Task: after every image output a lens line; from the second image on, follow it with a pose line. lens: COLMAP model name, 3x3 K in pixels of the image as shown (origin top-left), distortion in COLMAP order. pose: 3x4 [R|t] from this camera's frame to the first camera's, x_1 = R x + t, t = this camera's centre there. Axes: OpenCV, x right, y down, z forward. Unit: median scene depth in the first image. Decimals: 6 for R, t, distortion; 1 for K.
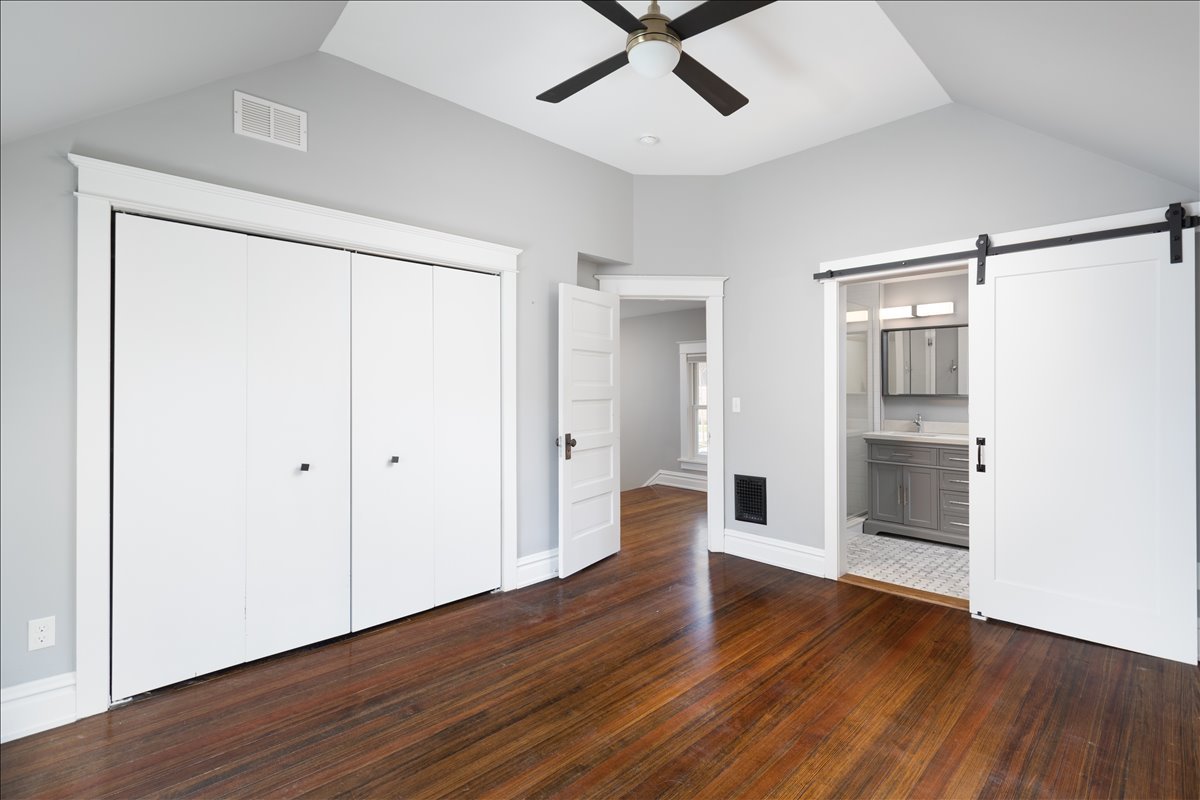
lens RADIAL K [[553.9, 0, 603.5], [0, 553.9, 386.2], [0, 0, 1]] dist [0.000698, 0.000295]
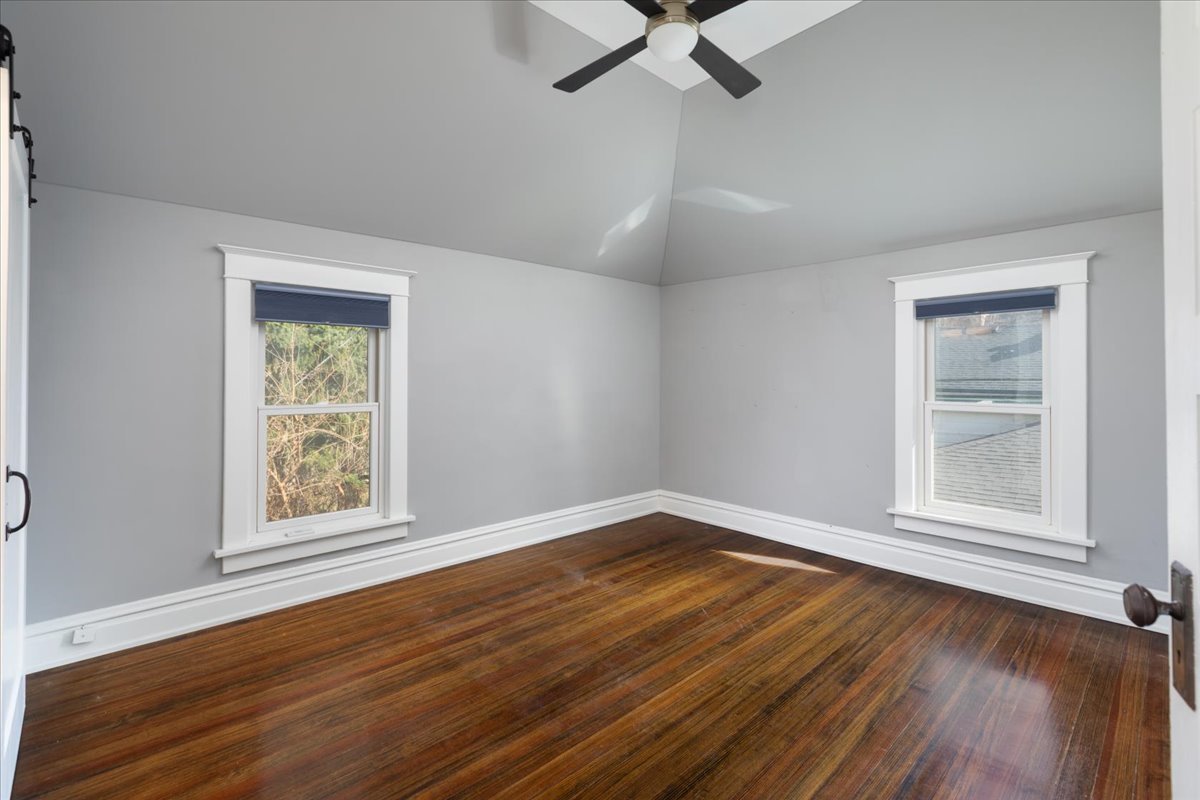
lens RADIAL K [[553.9, 0, 603.5], [0, 553.9, 386.2], [0, 0, 1]] dist [0.000698, 0.000295]
pose [[-0.999896, 0.003421, -0.014006, 0.236974], [0.003314, 0.999965, 0.007688, 0.037147], [0.014032, 0.007640, -0.999872, 2.005611]]
